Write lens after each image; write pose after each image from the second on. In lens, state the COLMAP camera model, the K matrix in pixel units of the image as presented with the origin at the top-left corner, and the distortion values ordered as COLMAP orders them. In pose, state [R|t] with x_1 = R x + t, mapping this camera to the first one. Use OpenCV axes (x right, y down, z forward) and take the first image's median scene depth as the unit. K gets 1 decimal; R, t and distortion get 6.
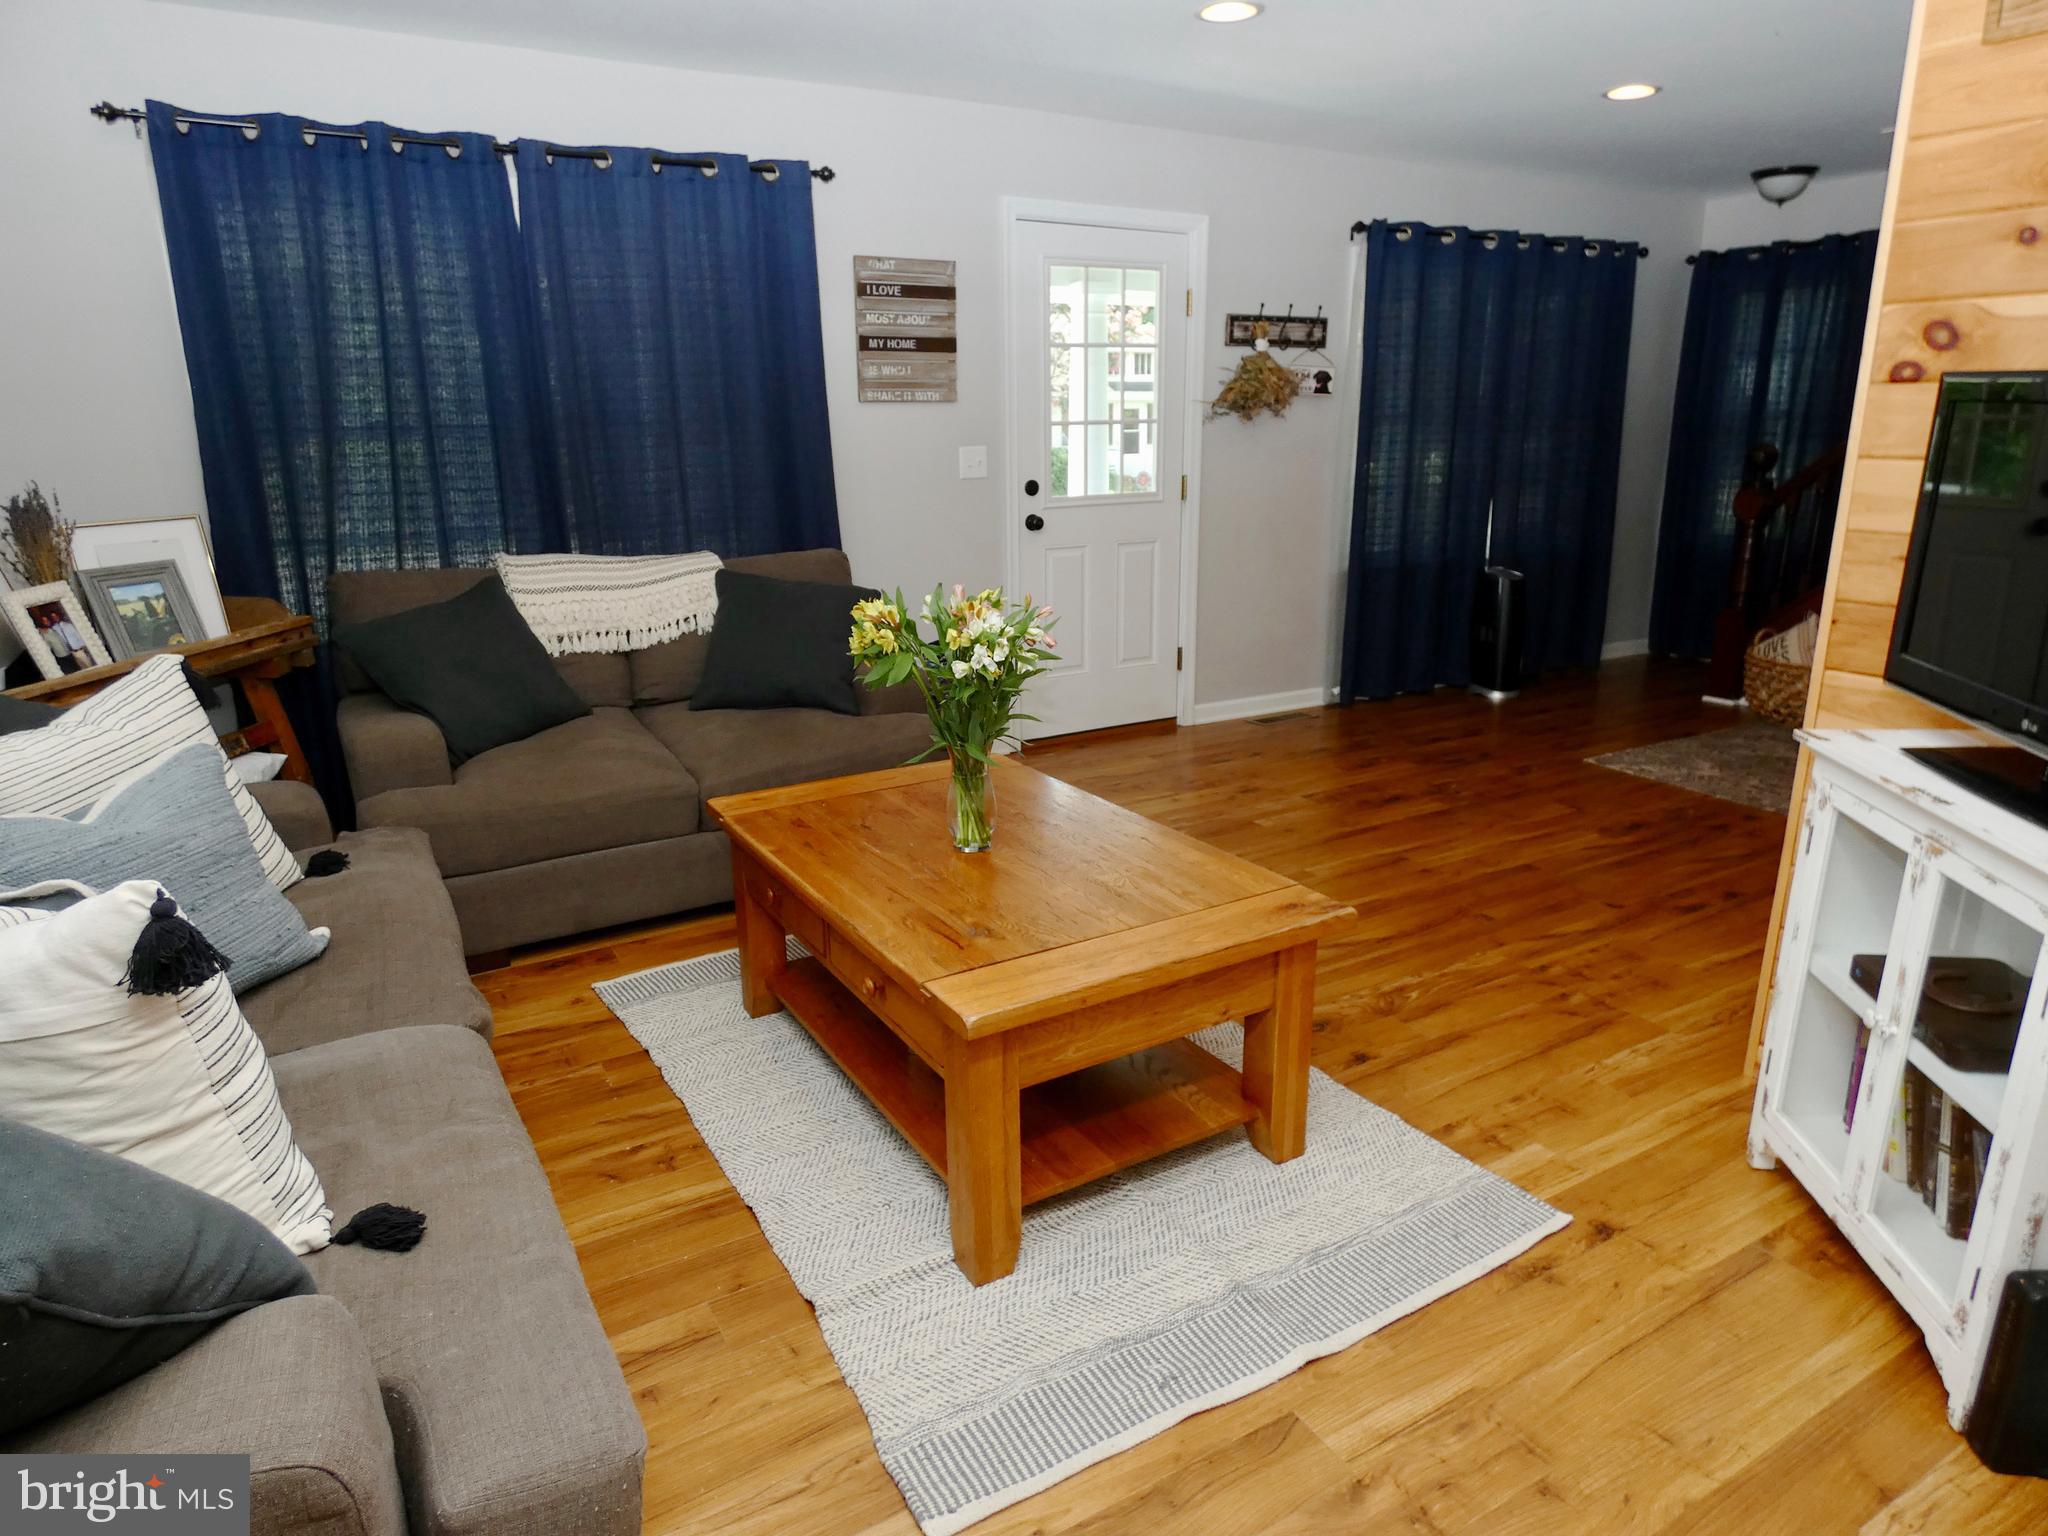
lens RADIAL K [[1234.2, 0, 1033.3], [0, 1234.2, 774.7], [0, 0, 1]] dist [-0.001156, -0.000666]
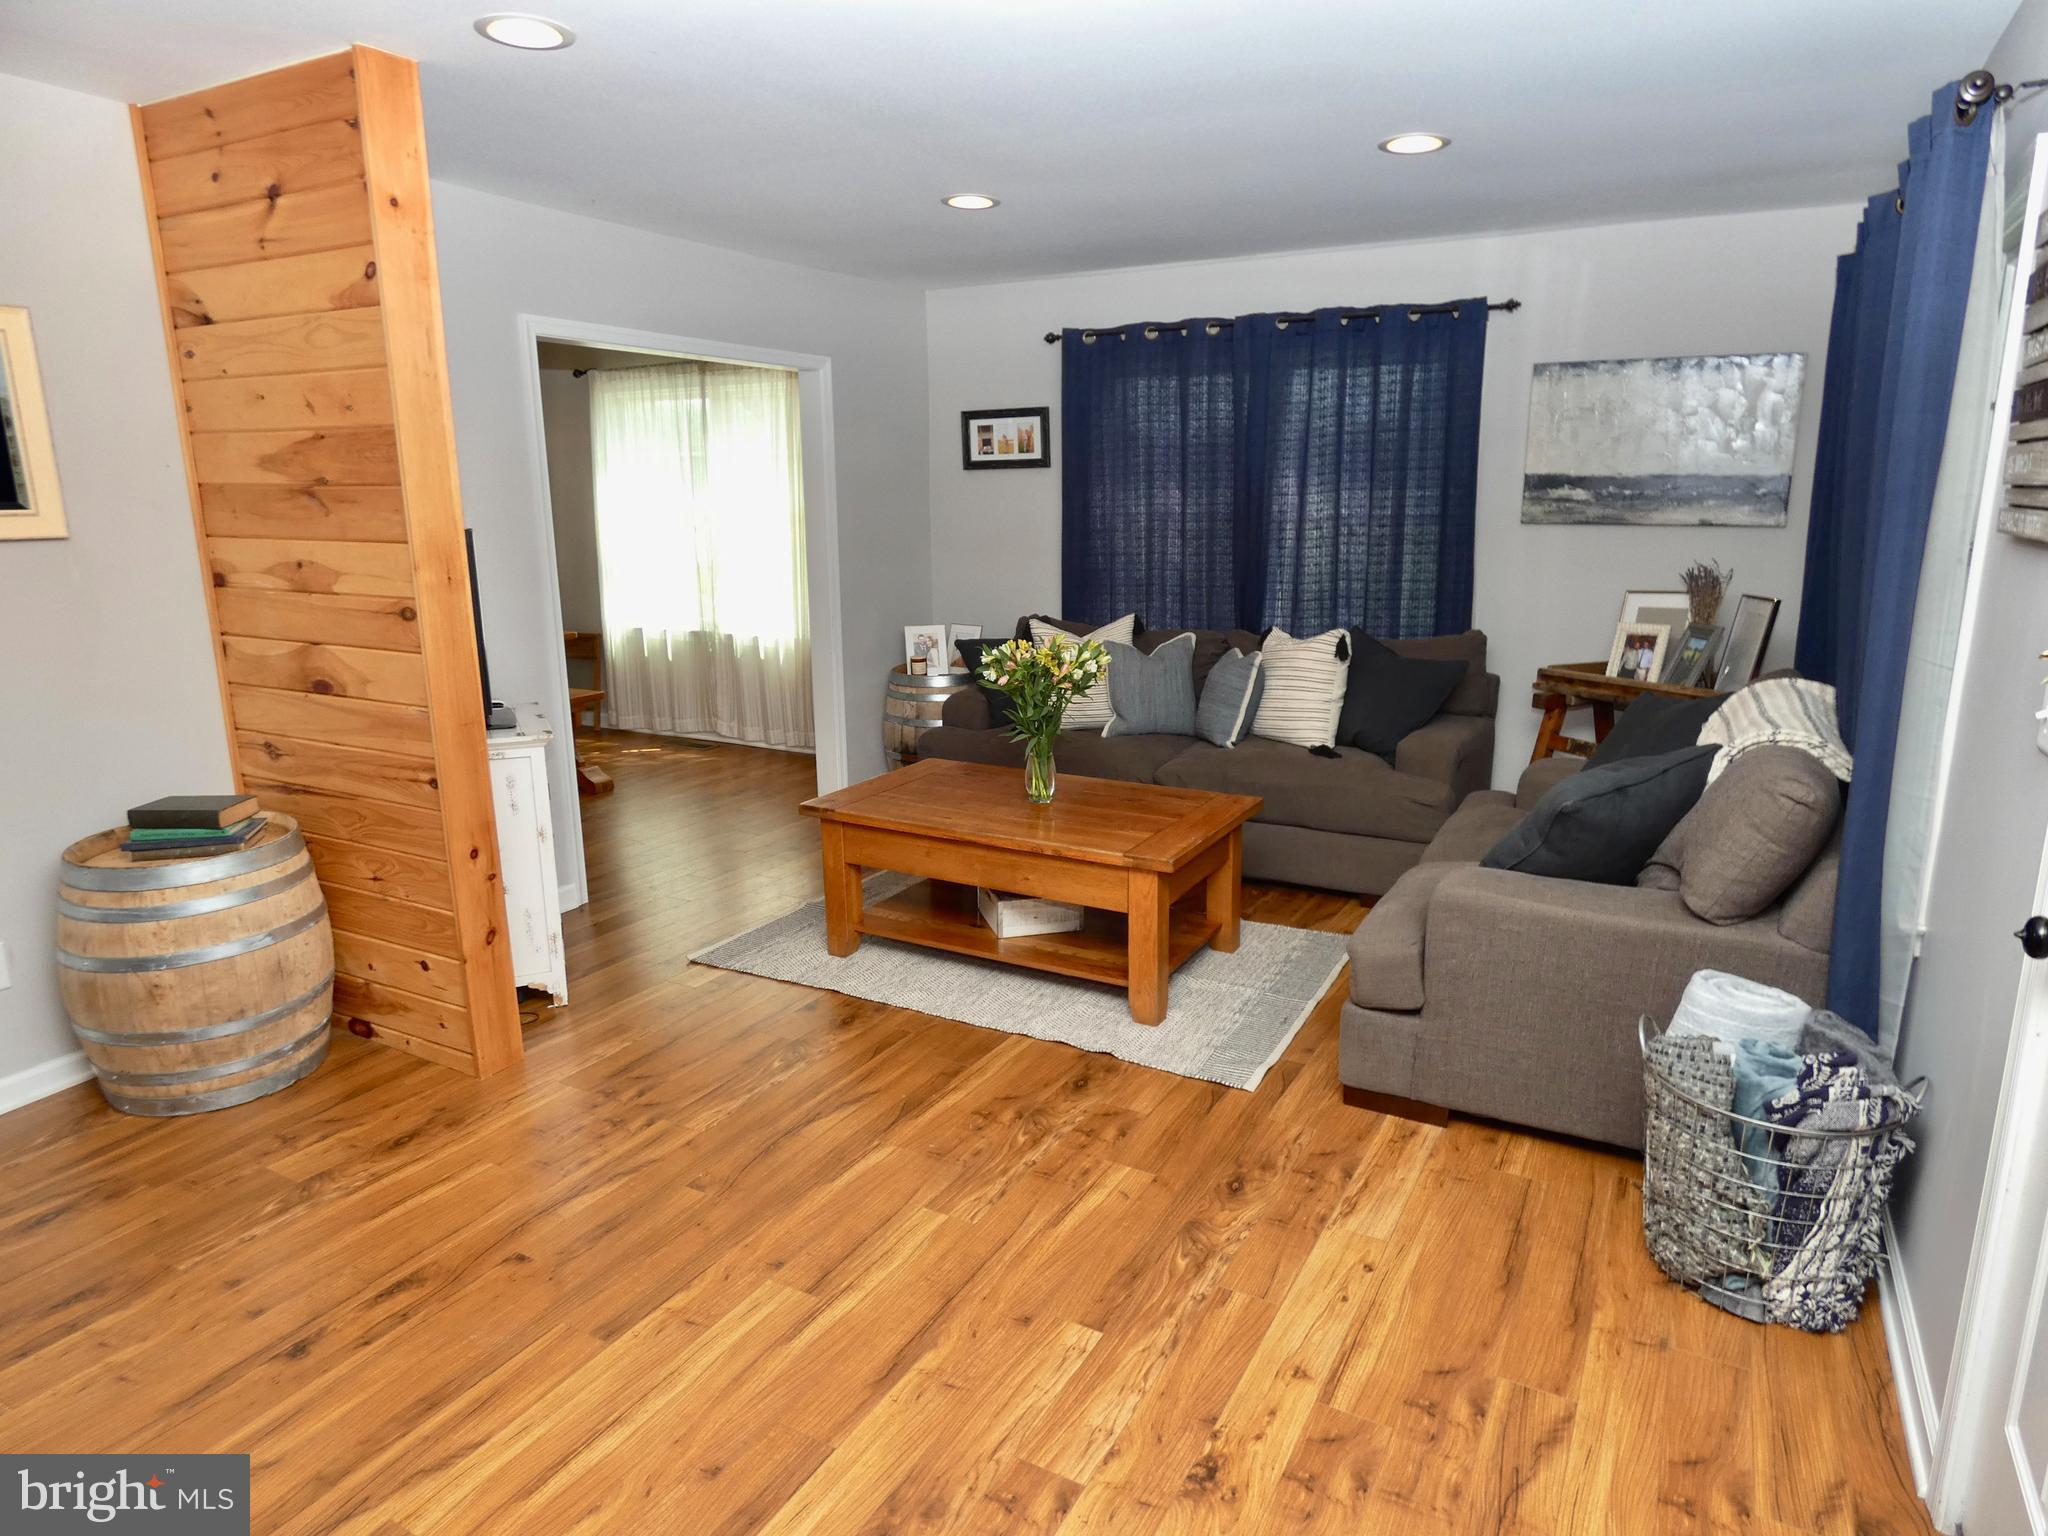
lens RADIAL K [[1234.2, 0, 1033.3], [0, 1234.2, 774.7], [0, 0, 1]] dist [-0.001156, -0.000666]
pose [[-0.864485, 0.133063, -0.484726, 0.569055], [-0.122178, 0.879782, 0.459409, -0.546563], [0.487584, 0.456375, -0.744301, 1.690519]]
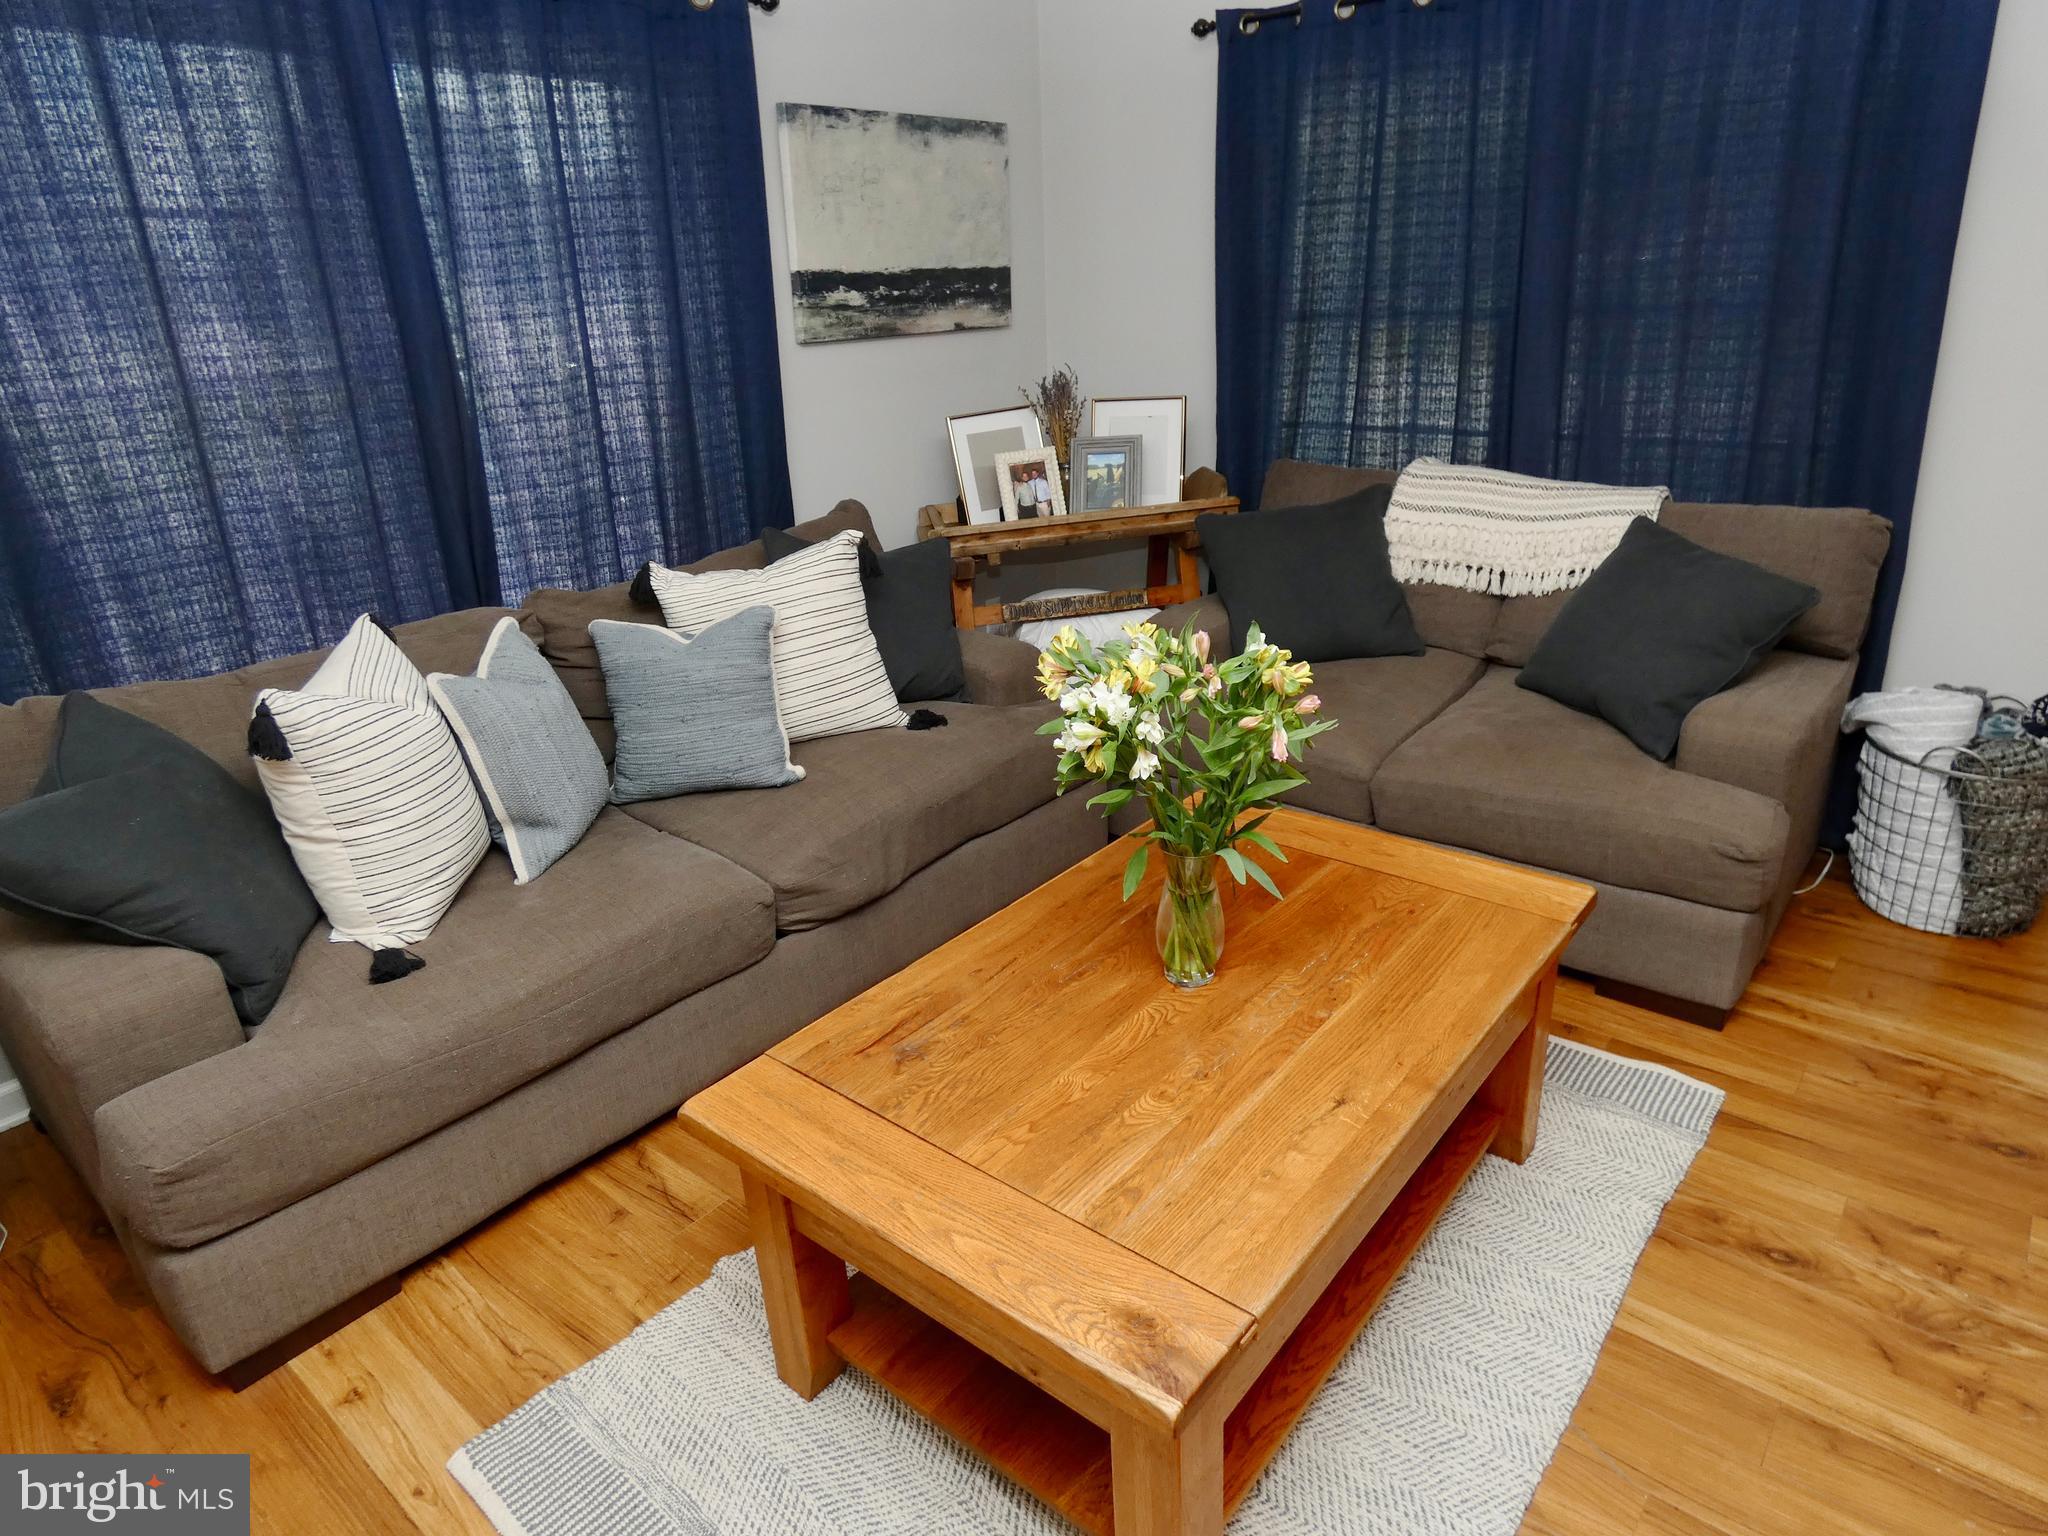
lens RADIAL K [[1234.2, 0, 1033.3], [0, 1234.2, 774.7], [0, 0, 1]] dist [-0.001156, -0.000666]
pose [[0.338955, 0.354619, -0.871410, 0.411042], [-0.221516, 0.930282, 0.292413, -0.196128], [0.914353, 0.093916, 0.393877, 0.477262]]
